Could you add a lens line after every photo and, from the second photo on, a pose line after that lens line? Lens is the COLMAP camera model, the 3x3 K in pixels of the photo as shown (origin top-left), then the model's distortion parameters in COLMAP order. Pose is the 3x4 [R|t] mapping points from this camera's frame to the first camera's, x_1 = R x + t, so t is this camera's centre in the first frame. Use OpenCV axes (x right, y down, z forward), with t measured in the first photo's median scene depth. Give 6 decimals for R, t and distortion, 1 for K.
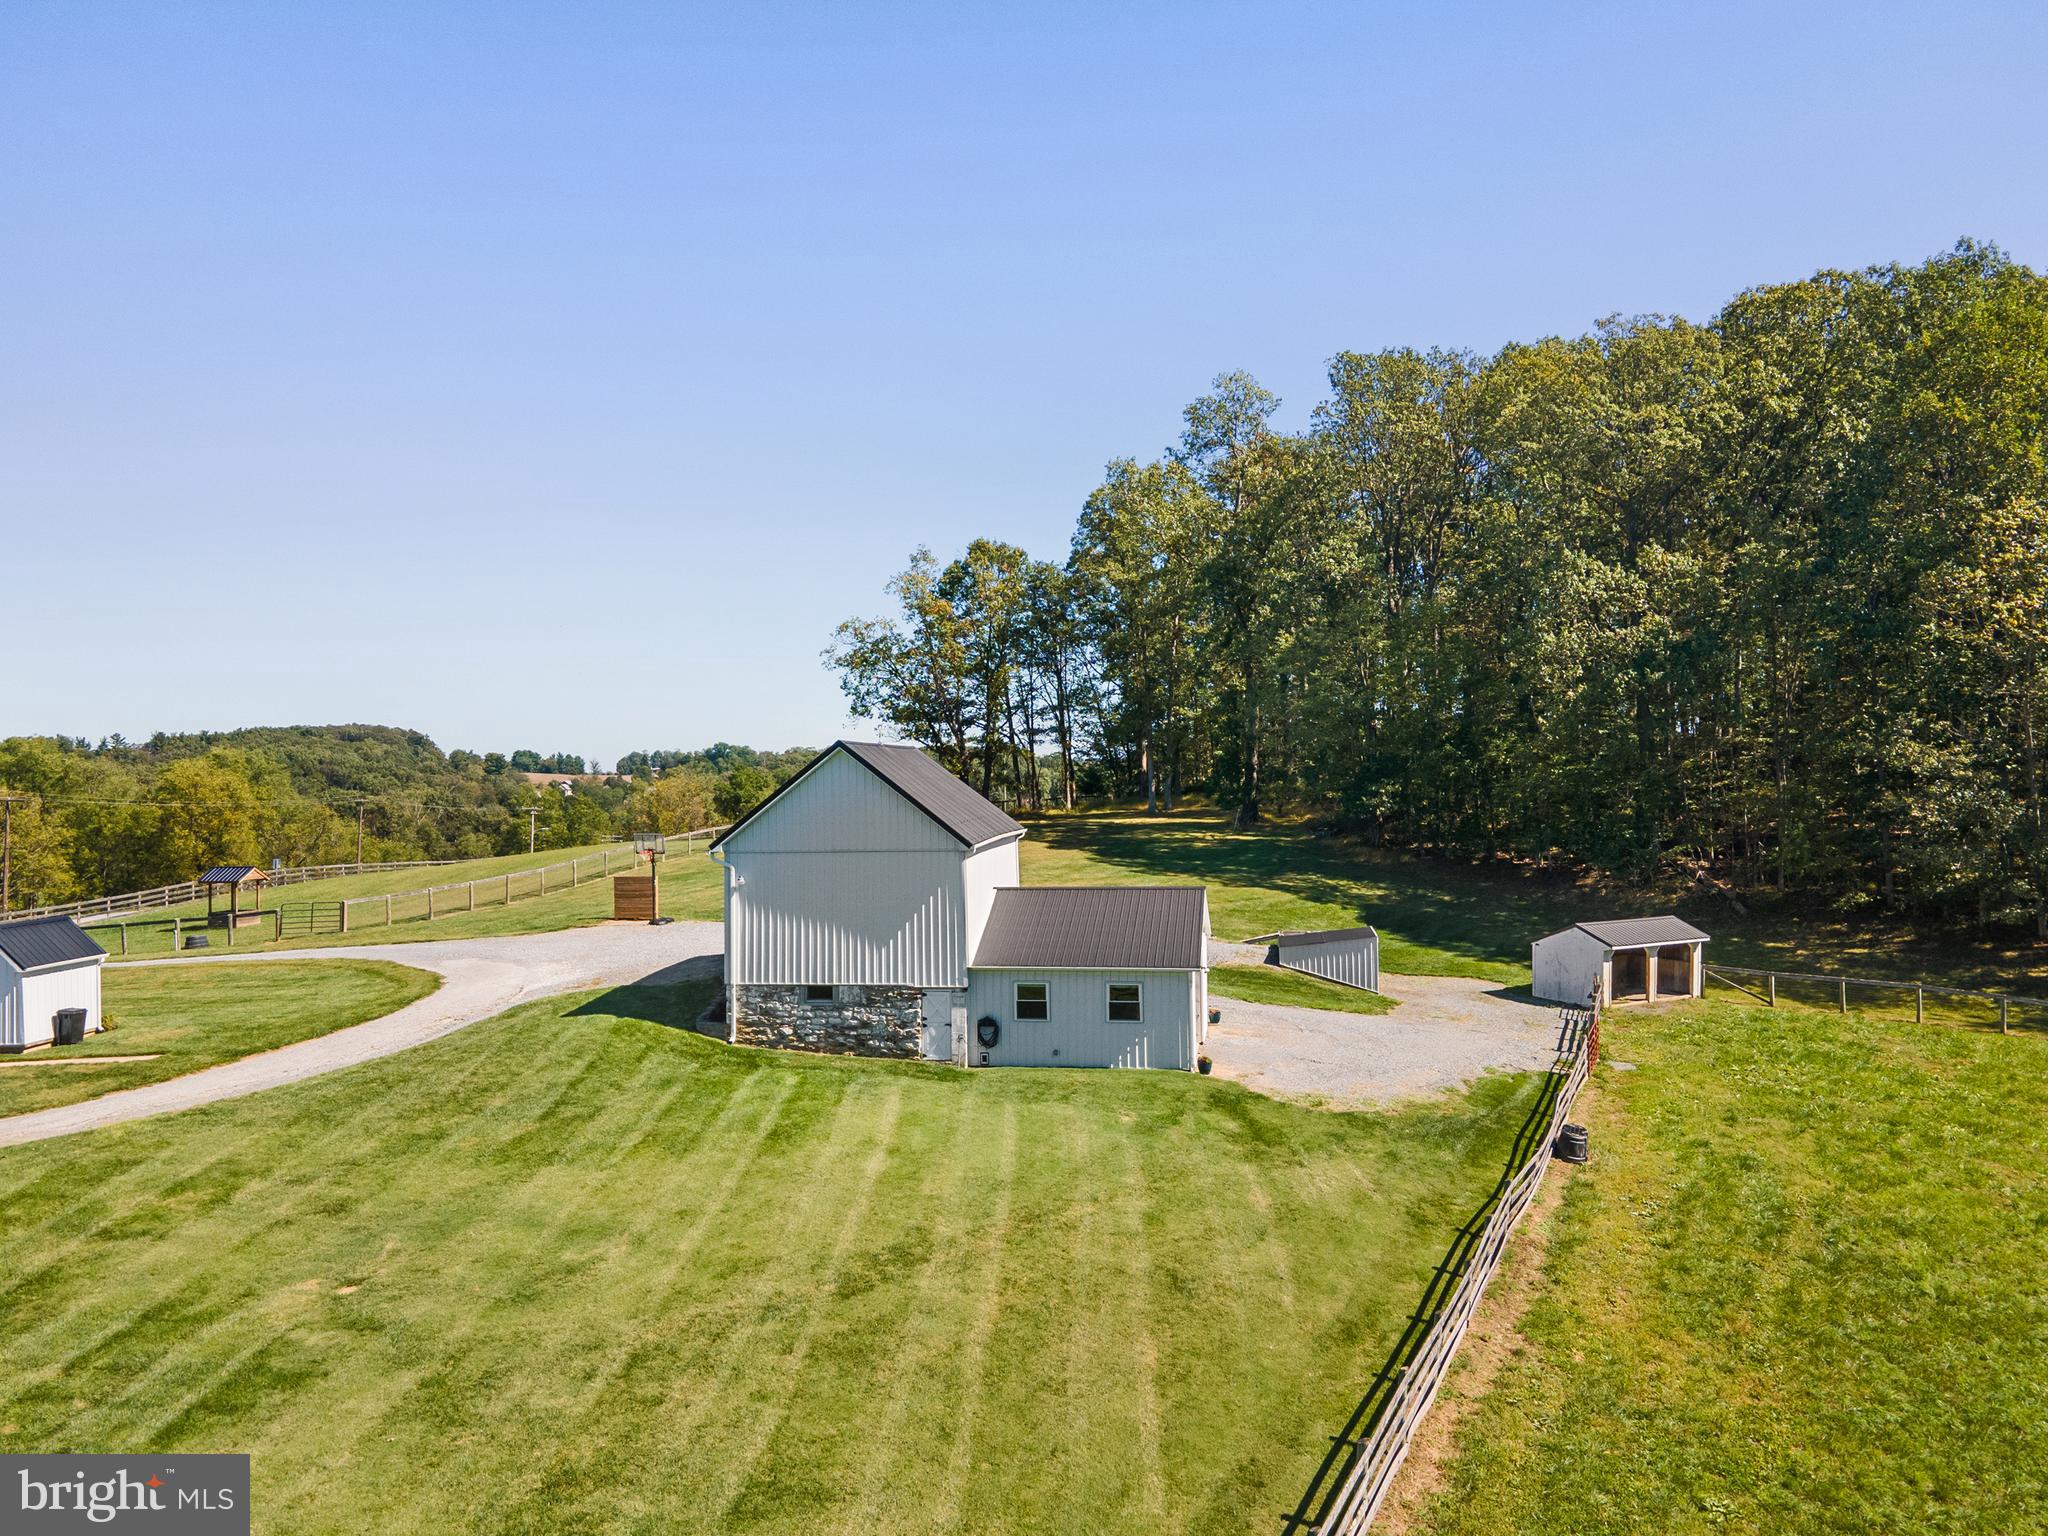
lens RADIAL K [[1516.1, 0, 1023.9], [0, 1516.1, 741.0], [0, 0, 1]] dist [0.034158, 0.032232]
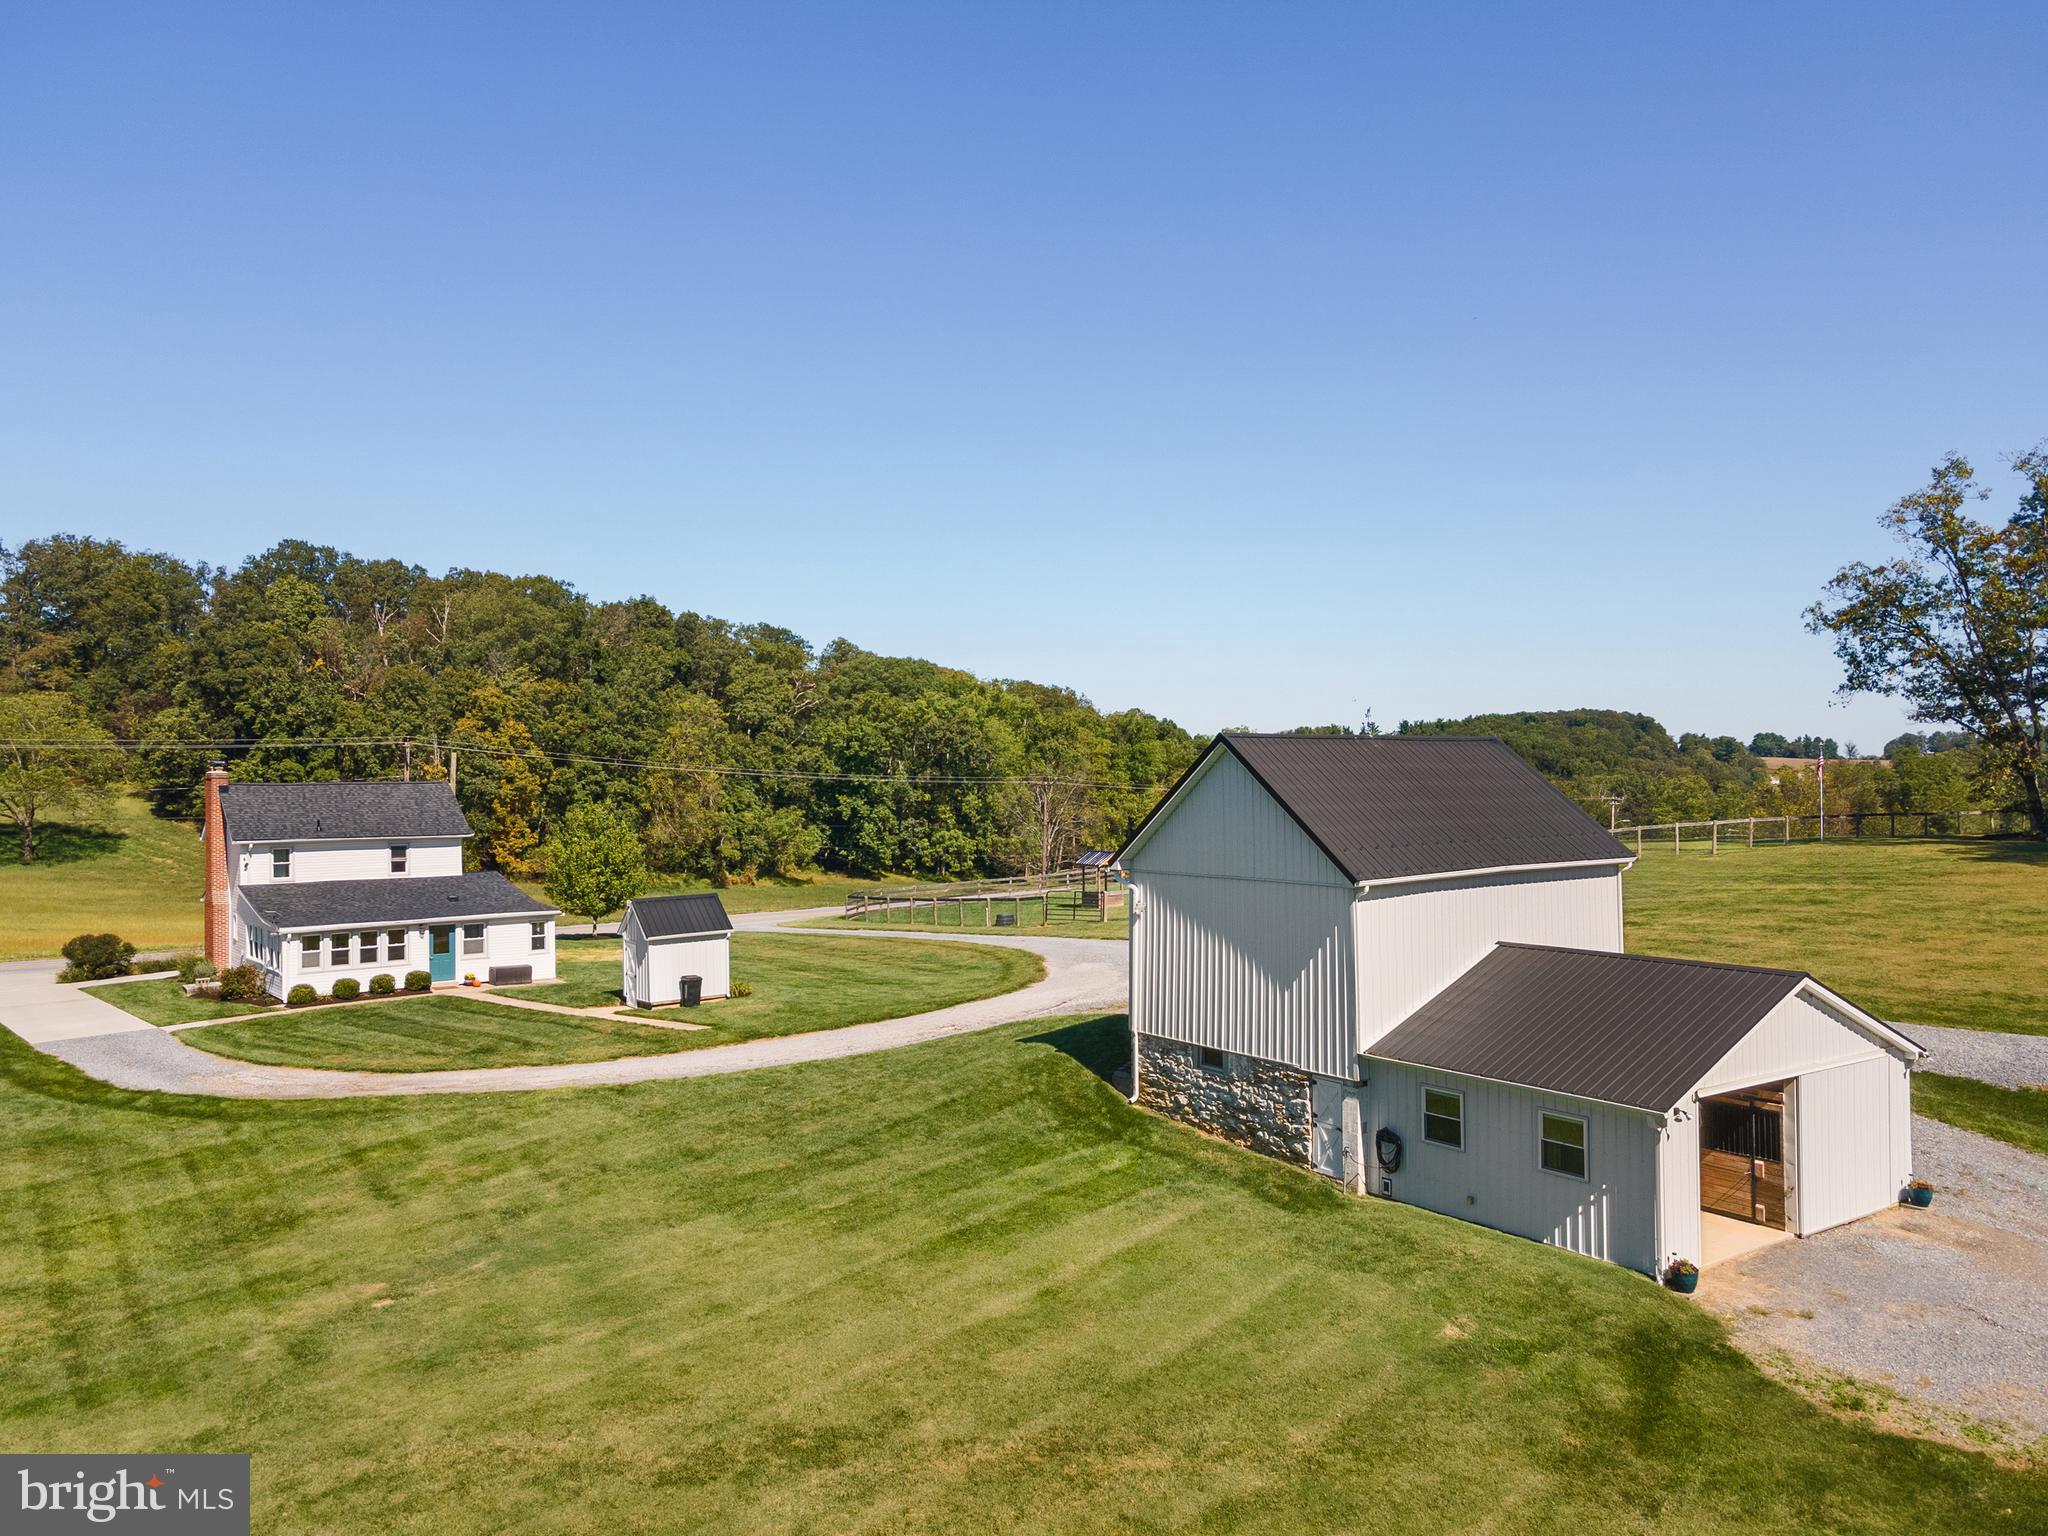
lens RADIAL K [[1516.1, 0, 1027.0], [0, 1516.1, 785.7], [0, 0, 1]] dist [0.034158, 0.032232]
pose [[0.707659, 0.015095, -0.706393, 0.345299], [0.013099, 0.999320, 0.034477, -0.001617], [0.706433, -0.033651, 0.706980, 0.387867]]
